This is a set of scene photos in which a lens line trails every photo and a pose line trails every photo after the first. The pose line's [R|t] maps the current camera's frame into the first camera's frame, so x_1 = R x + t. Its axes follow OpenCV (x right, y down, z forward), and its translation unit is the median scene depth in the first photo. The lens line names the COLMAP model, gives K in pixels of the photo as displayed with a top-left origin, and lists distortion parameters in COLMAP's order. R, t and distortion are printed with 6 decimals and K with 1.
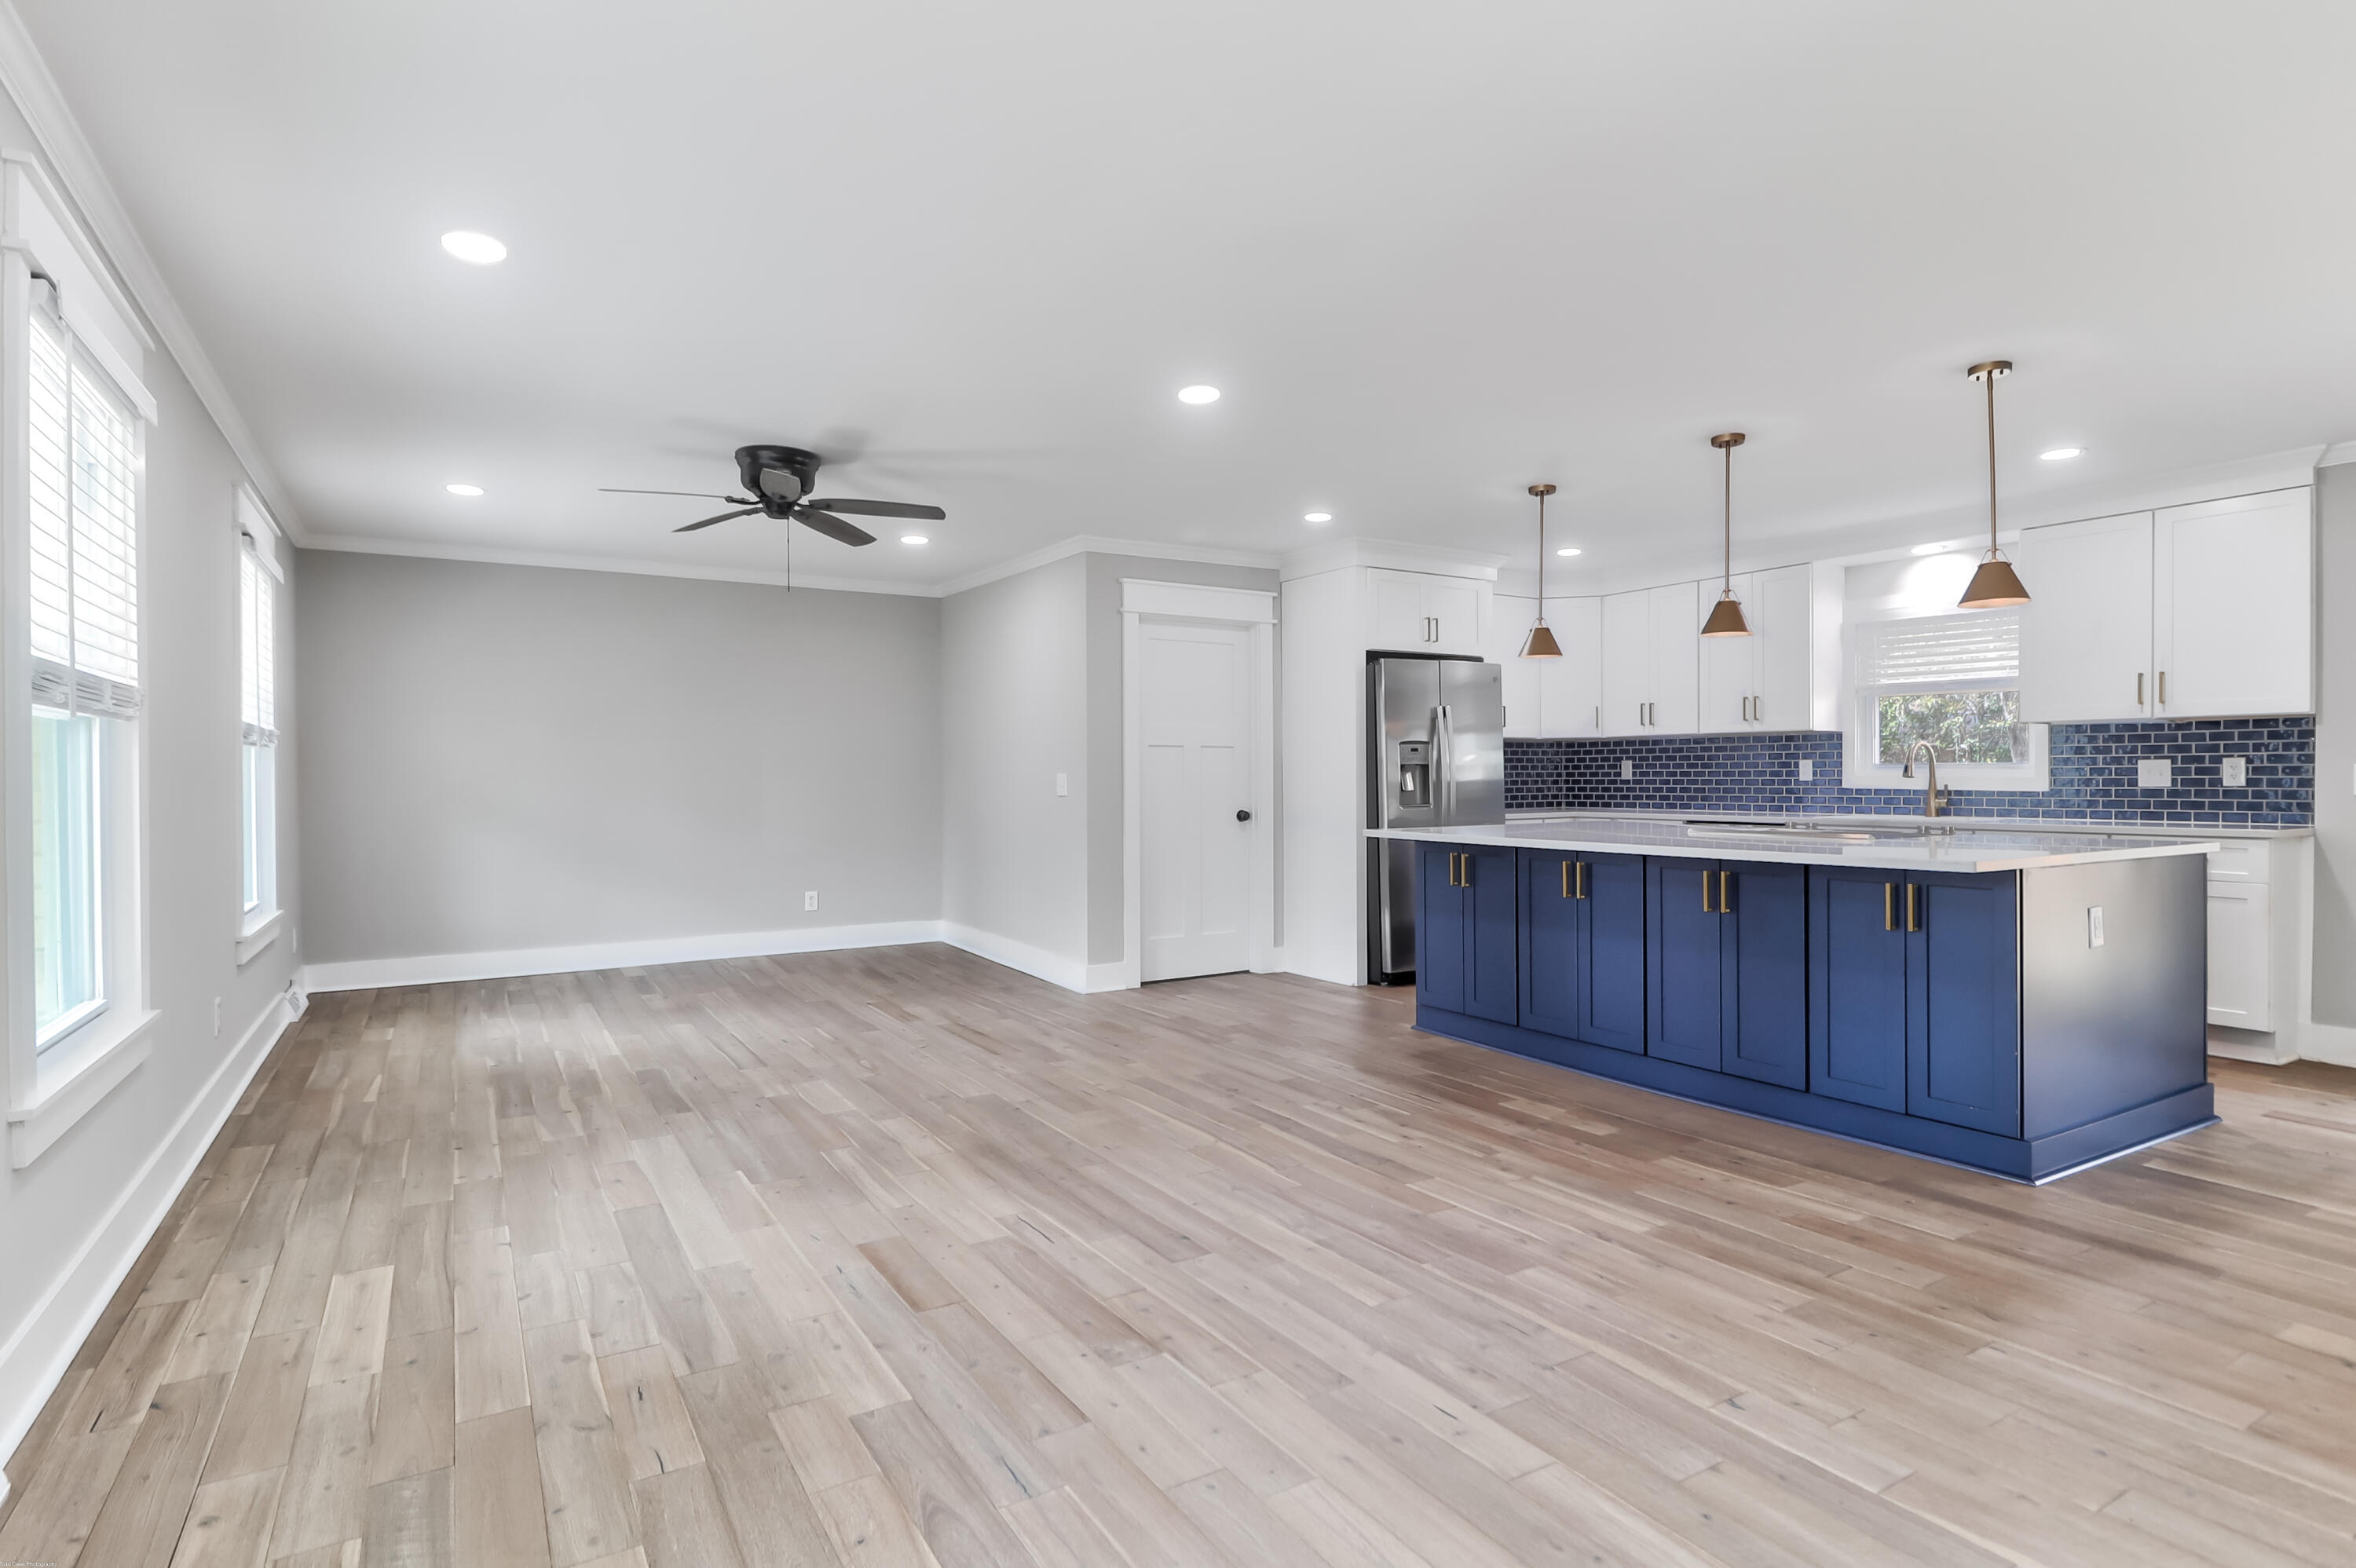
lens RADIAL K [[1204.7, 0, 1177.4], [0, 1204.7, 783.2], [0, 0, 1]] dist [0.014604, -0.013609]
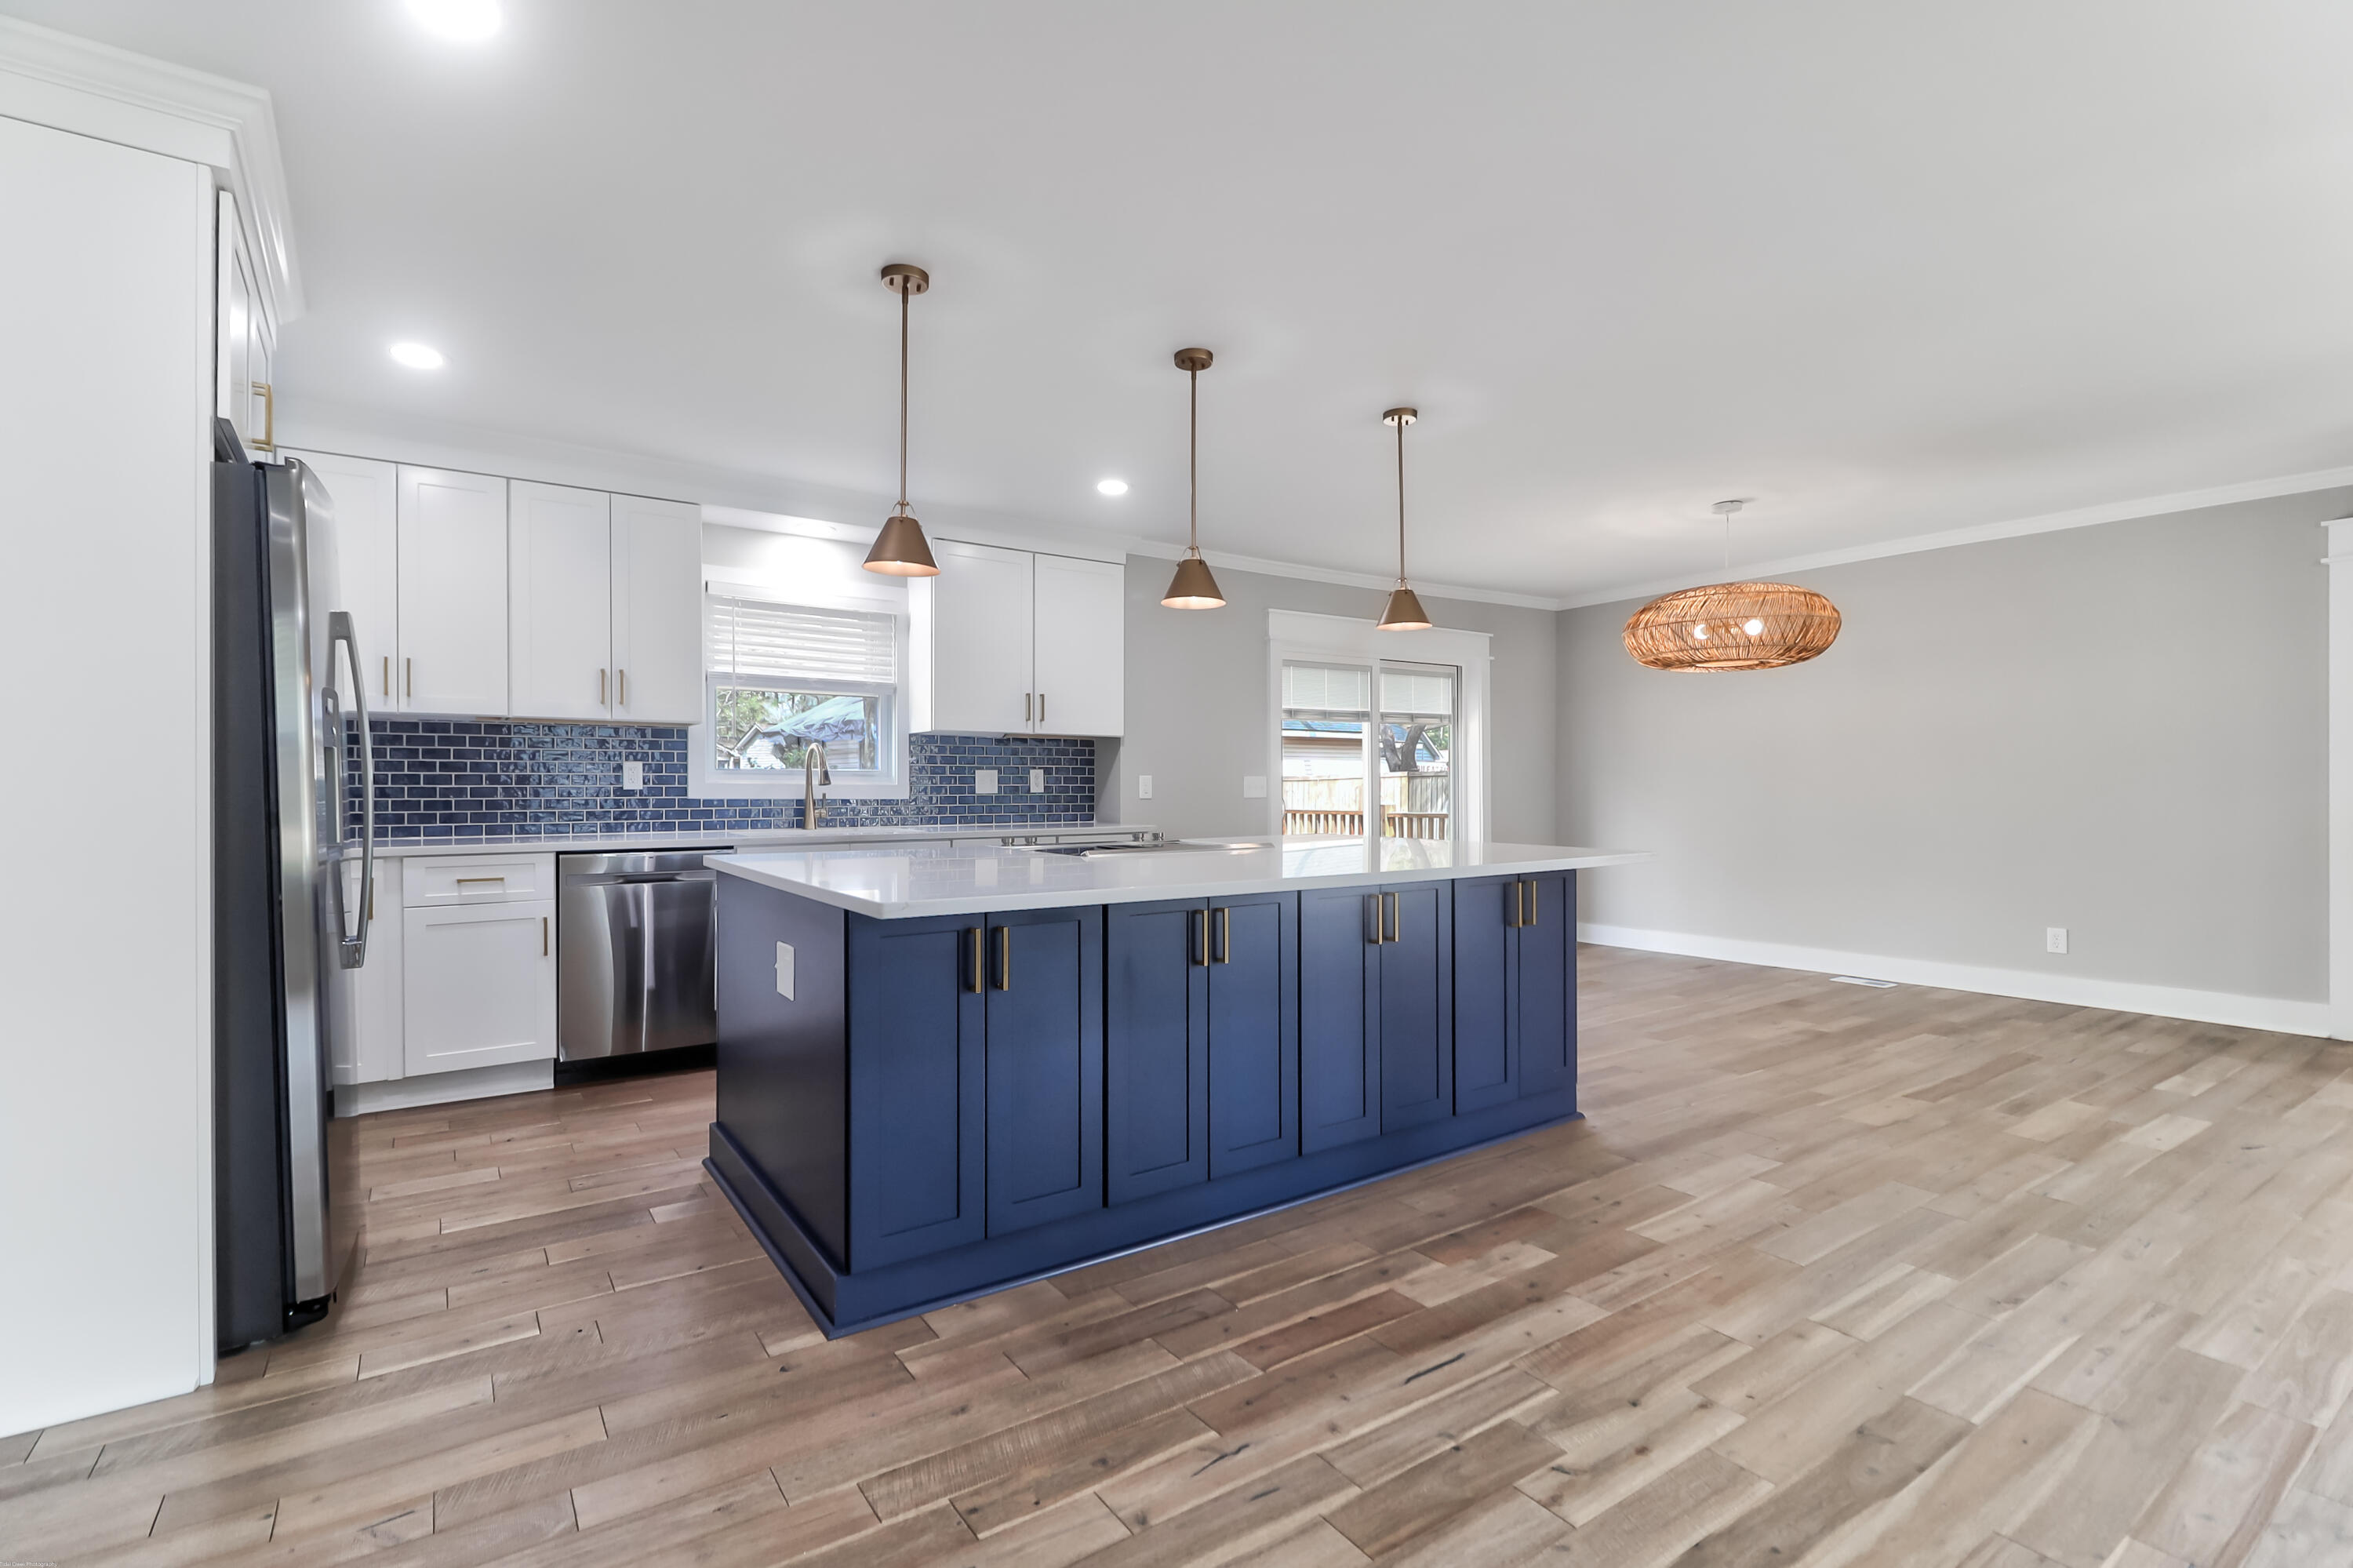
lens RADIAL K [[1076.9, 0, 1179.2], [0, 1076.9, 782.8], [0, 0, 1]] dist [0.015425, -0.011423]
pose [[-0.061772, 0.006049, 0.998072, -0.256677], [0.006434, 0.999963, -0.005662, -0.000418], [-0.998070, 0.006072, -0.061808, 1.062927]]
